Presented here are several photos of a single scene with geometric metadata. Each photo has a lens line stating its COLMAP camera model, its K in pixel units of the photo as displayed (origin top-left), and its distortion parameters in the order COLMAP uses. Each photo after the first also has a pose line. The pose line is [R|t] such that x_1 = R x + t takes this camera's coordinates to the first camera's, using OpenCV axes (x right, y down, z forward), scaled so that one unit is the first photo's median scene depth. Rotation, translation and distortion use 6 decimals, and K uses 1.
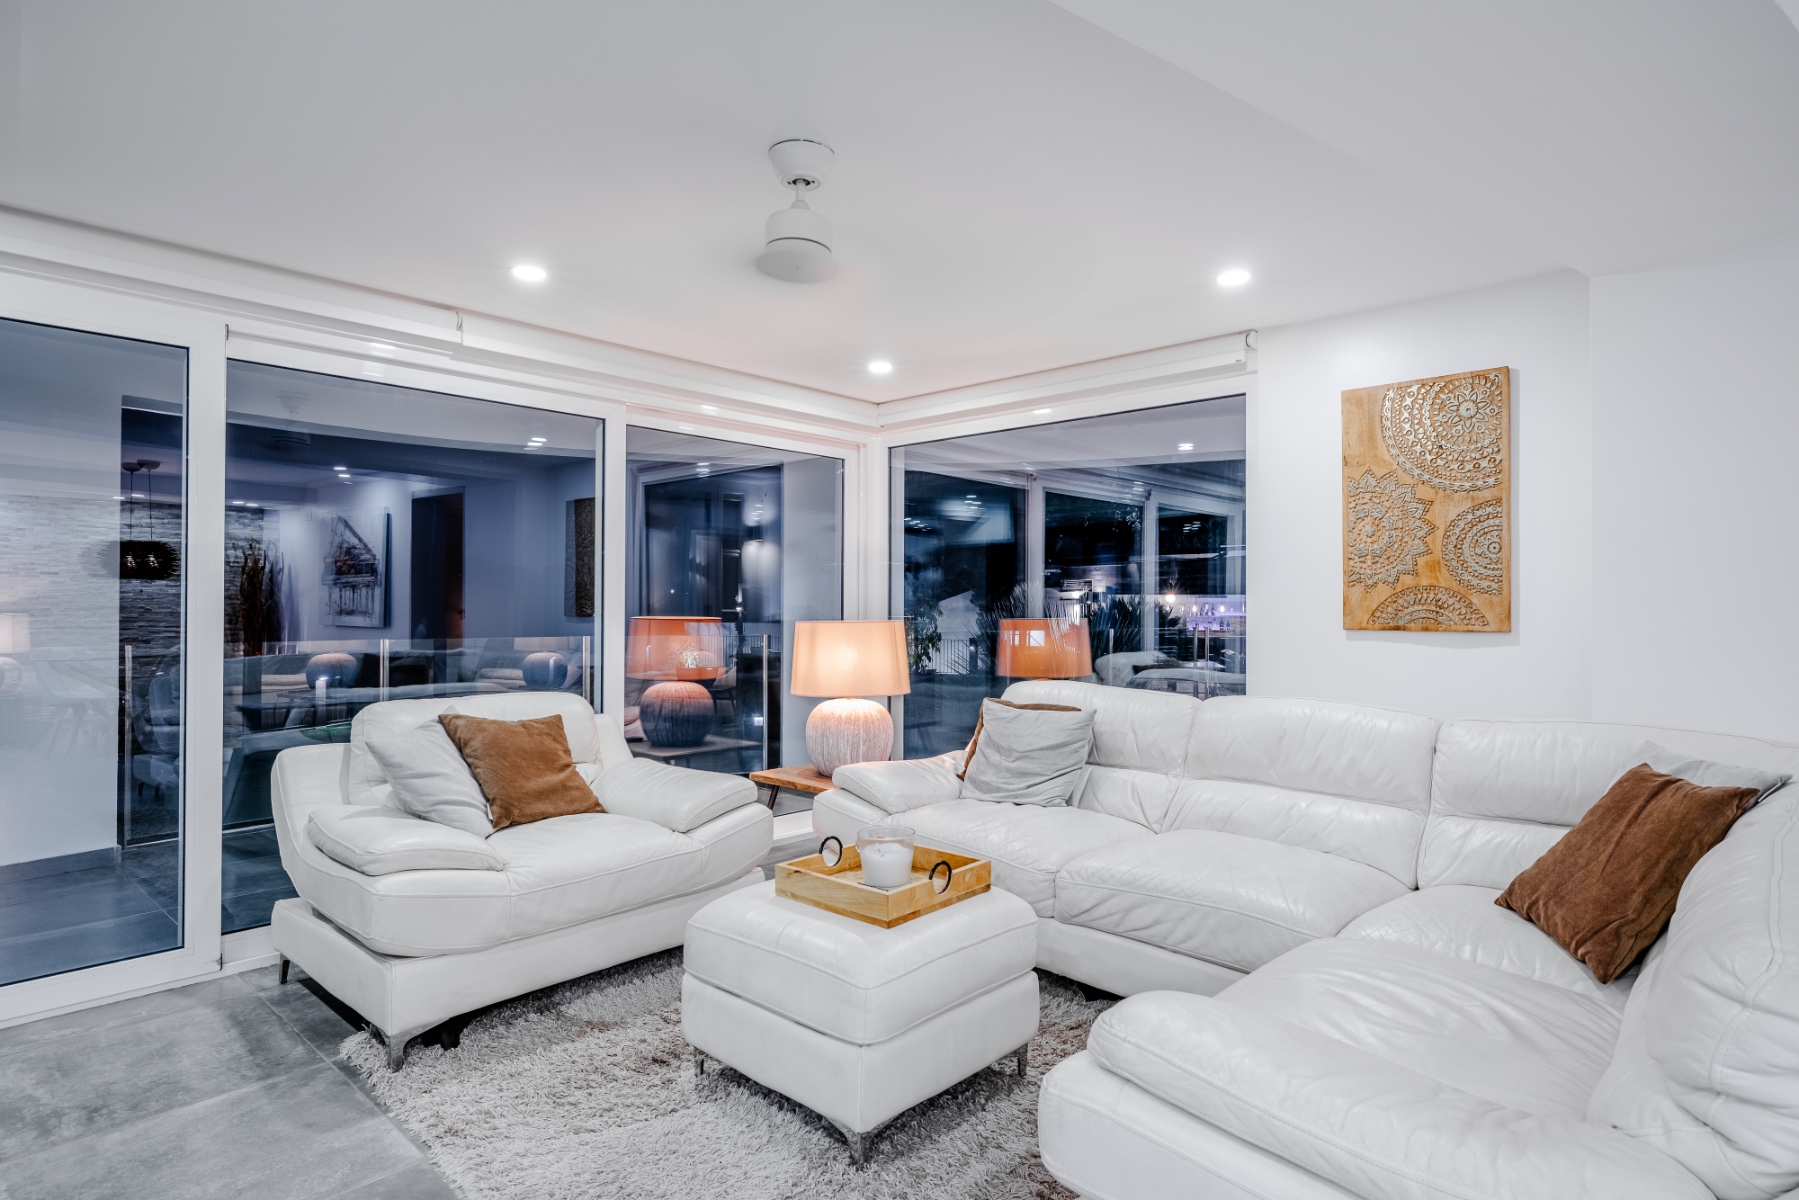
lens RADIAL K [[939.1, 0, 871.2], [0, 939.1, 594.8], [0, 0, 1]] dist [-0.000646, 0.000216]
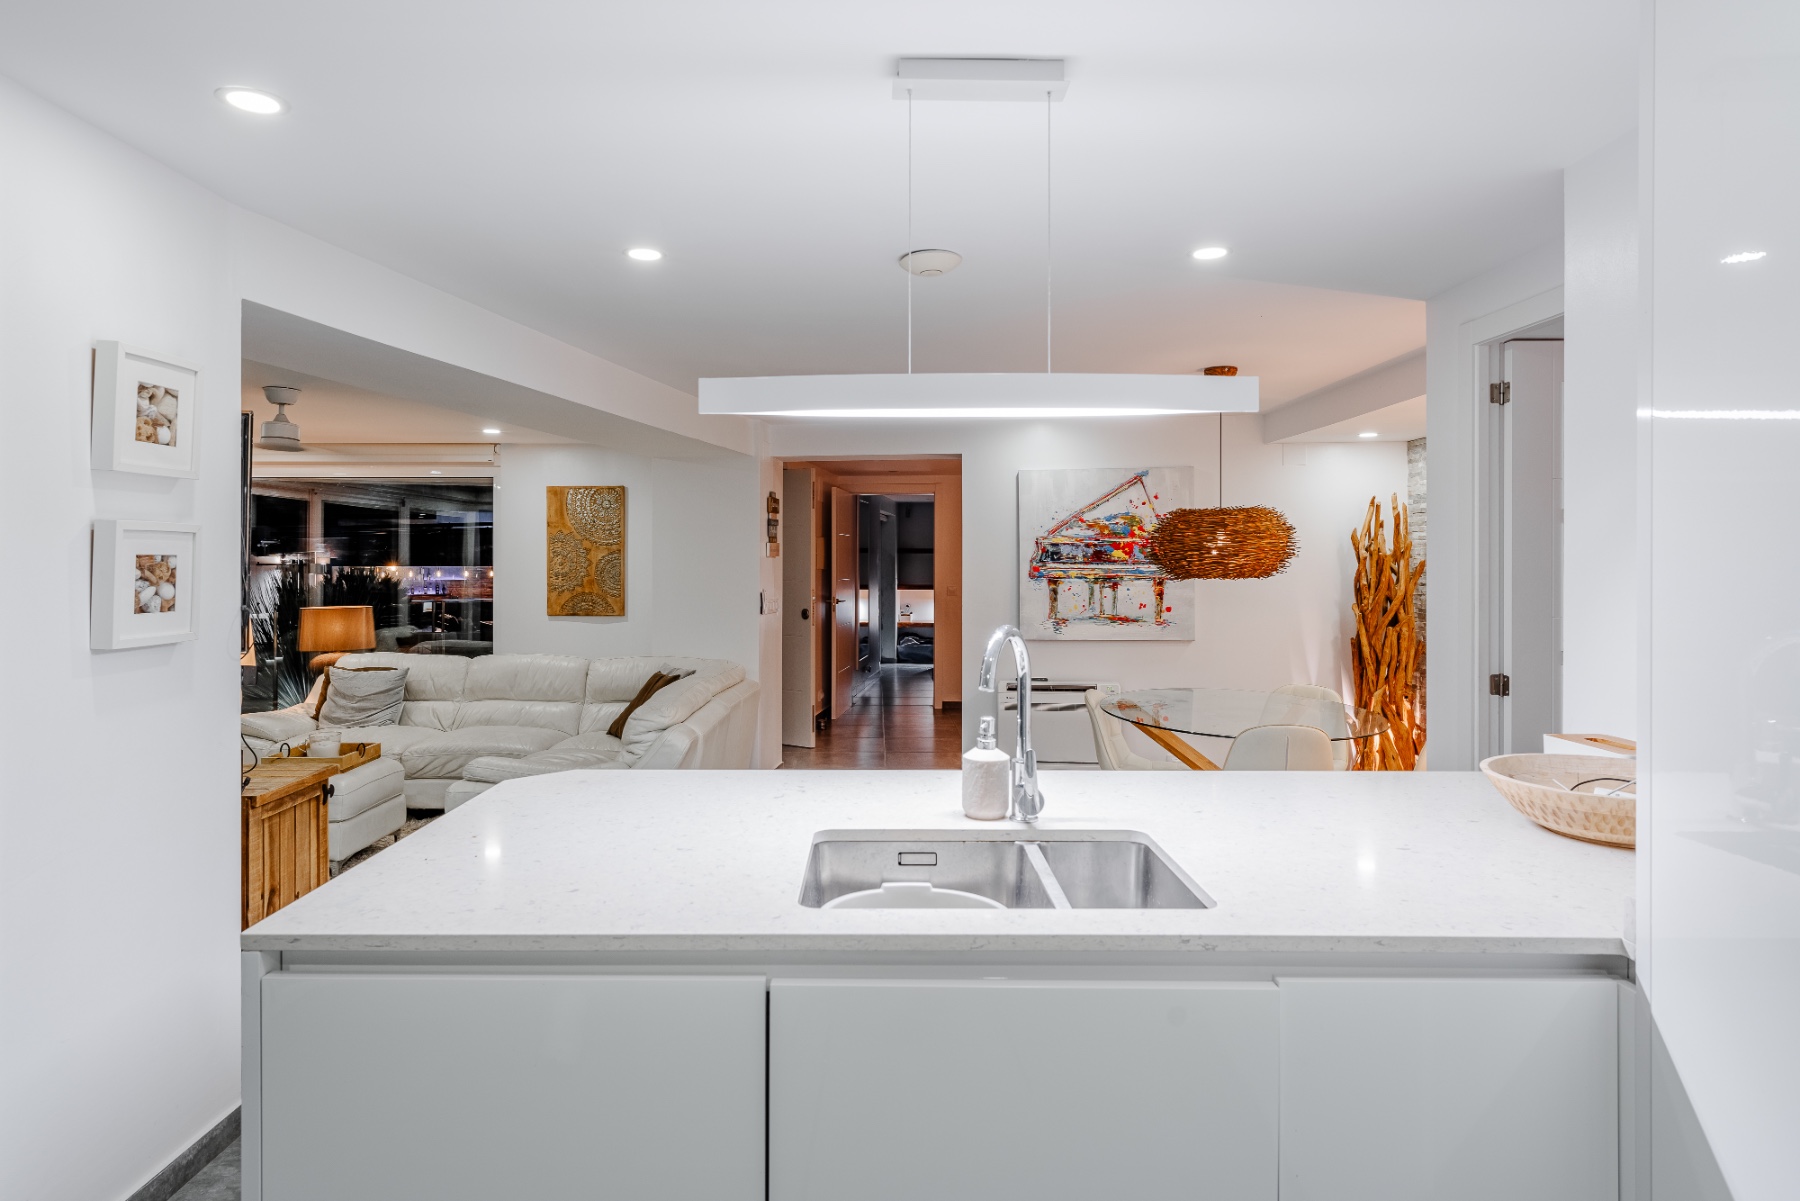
lens RADIAL K [[939.7, 0, 871.6], [0, 939.7, 595.3], [0, 0, 1]] dist [-0.000646, 0.000216]
pose [[0.700304, -0.015468, 0.713677, -0.382744], [-0.014659, 0.999243, 0.036041, -0.082008], [-0.713694, -0.035702, 0.699547, -0.775886]]
